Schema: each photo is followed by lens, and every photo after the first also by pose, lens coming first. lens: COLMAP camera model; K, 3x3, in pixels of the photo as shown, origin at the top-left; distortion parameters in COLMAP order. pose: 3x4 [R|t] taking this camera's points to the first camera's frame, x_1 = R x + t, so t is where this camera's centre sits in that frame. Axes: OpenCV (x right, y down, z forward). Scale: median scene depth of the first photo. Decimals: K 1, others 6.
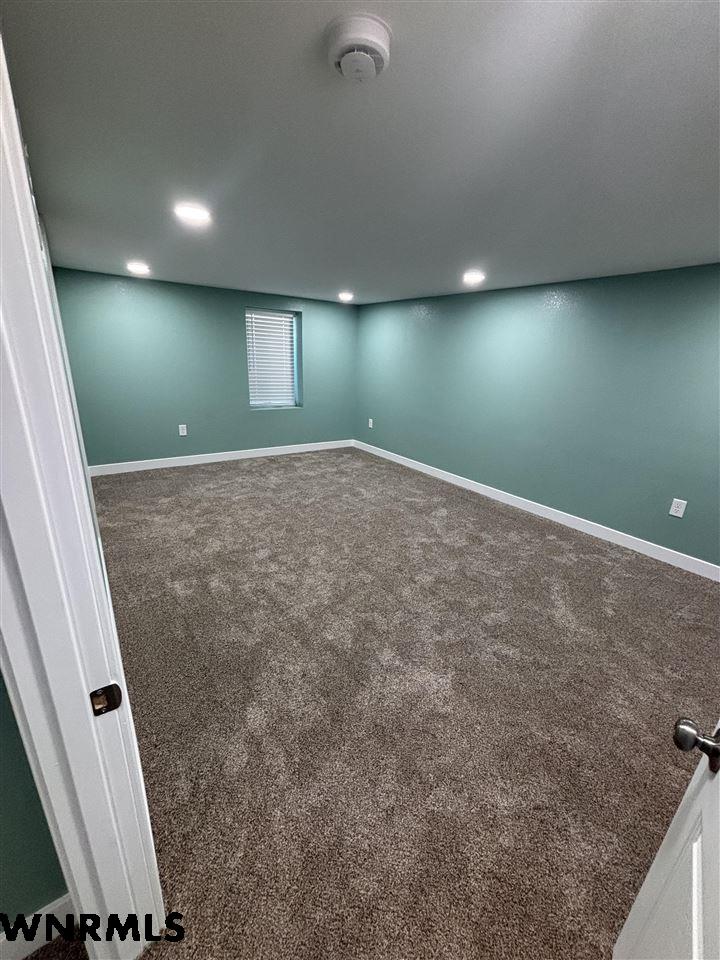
lens RADIAL K [[384.6, 0, 360.6], [0, 384.6, 481.3], [0, 0, 1]] dist [0.002406, -0.000045]
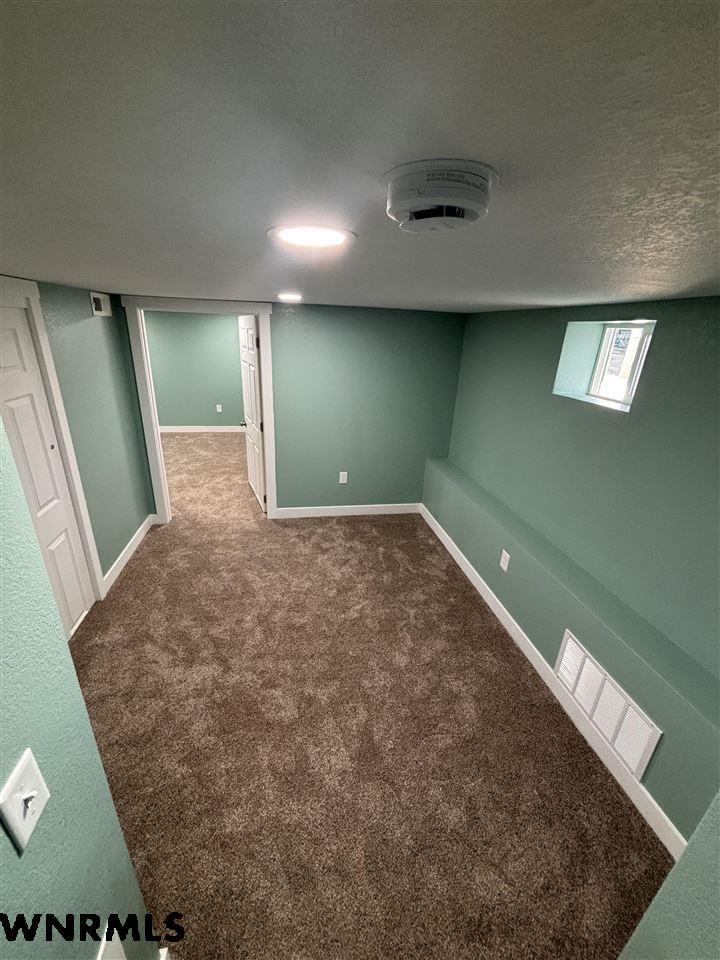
lens RADIAL K [[384.6, 0, 358.2], [0, 384.6, 478.1], [0, 0, 1]] dist [0.002406, -0.000045]
pose [[0.440271, -0.355472, 0.824501, -1.244204], [0.263006, 0.929069, 0.260114, 0.109778], [-0.858481, 0.102328, 0.502533, -1.209531]]
